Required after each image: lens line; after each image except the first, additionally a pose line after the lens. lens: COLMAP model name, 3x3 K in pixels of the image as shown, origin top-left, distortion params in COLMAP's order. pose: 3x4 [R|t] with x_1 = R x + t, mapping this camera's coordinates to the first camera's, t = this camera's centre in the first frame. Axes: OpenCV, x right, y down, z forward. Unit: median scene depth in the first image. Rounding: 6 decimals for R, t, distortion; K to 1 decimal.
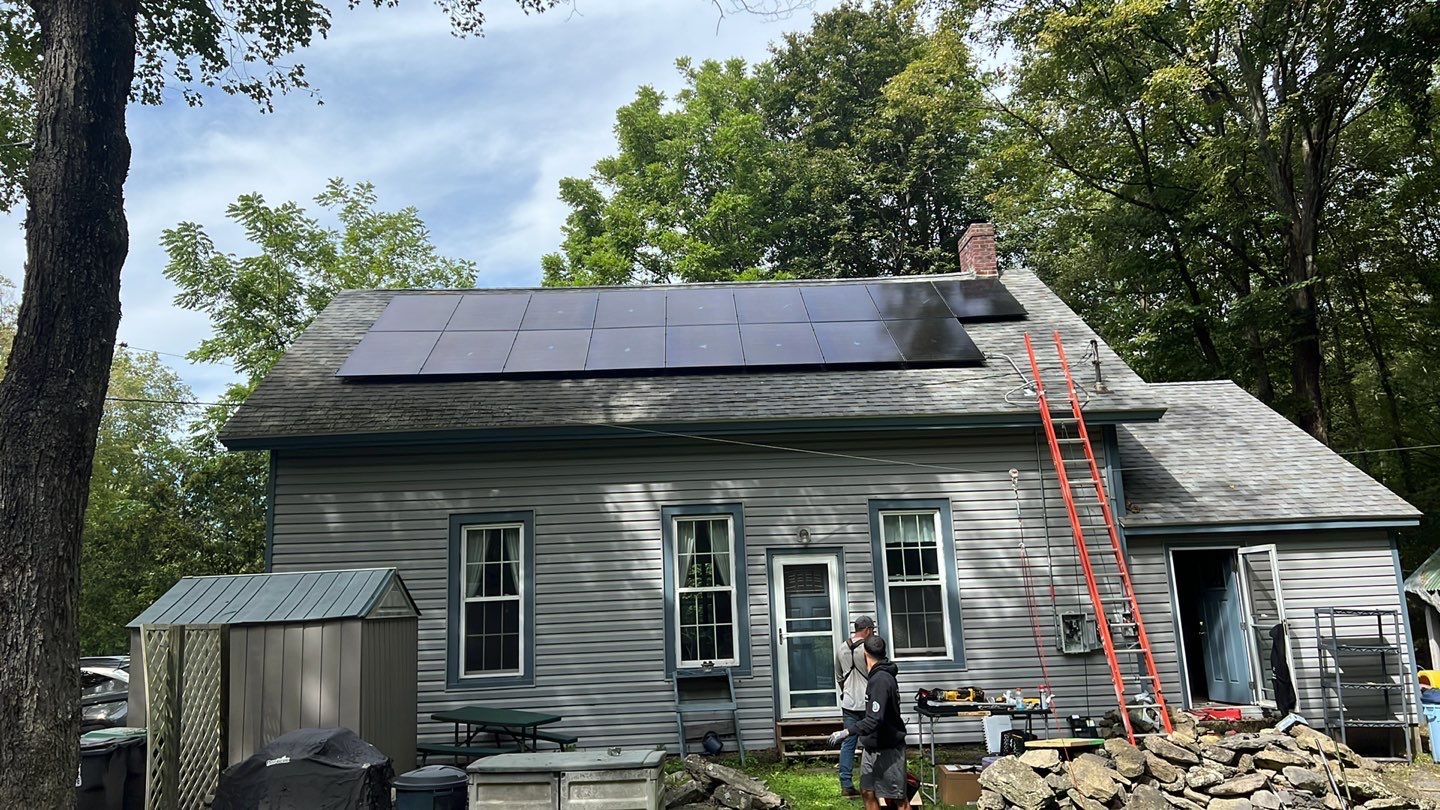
lens RADIAL K [[1017.9, 0, 720.8], [0, 1017.9, 393.5], [0, 0, 1]] dist [0.049414, -0.070234]
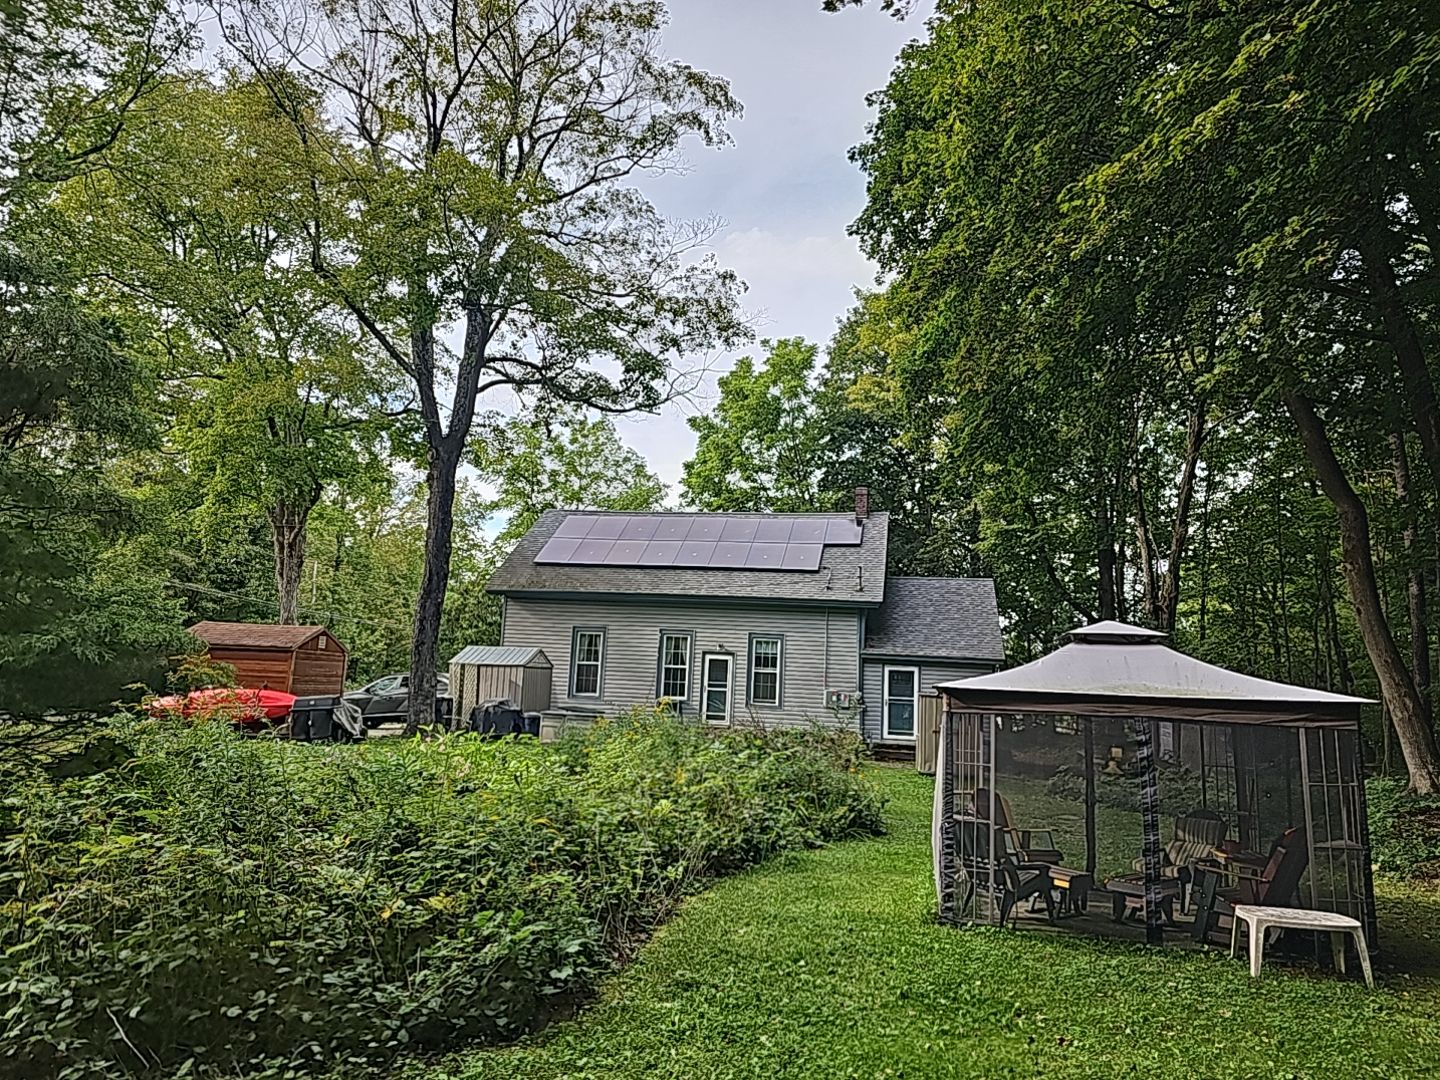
lens RADIAL K [[990.7, 0, 726.6], [0, 990.7, 538.1], [0, 0, 1]] dist [0.070934, -0.000033]
pose [[0.967055, 0.051298, -0.249344, 0.600056], [-0.036310, 0.997267, 0.064348, -0.228694], [0.251963, -0.053175, 0.966275, -1.043320]]
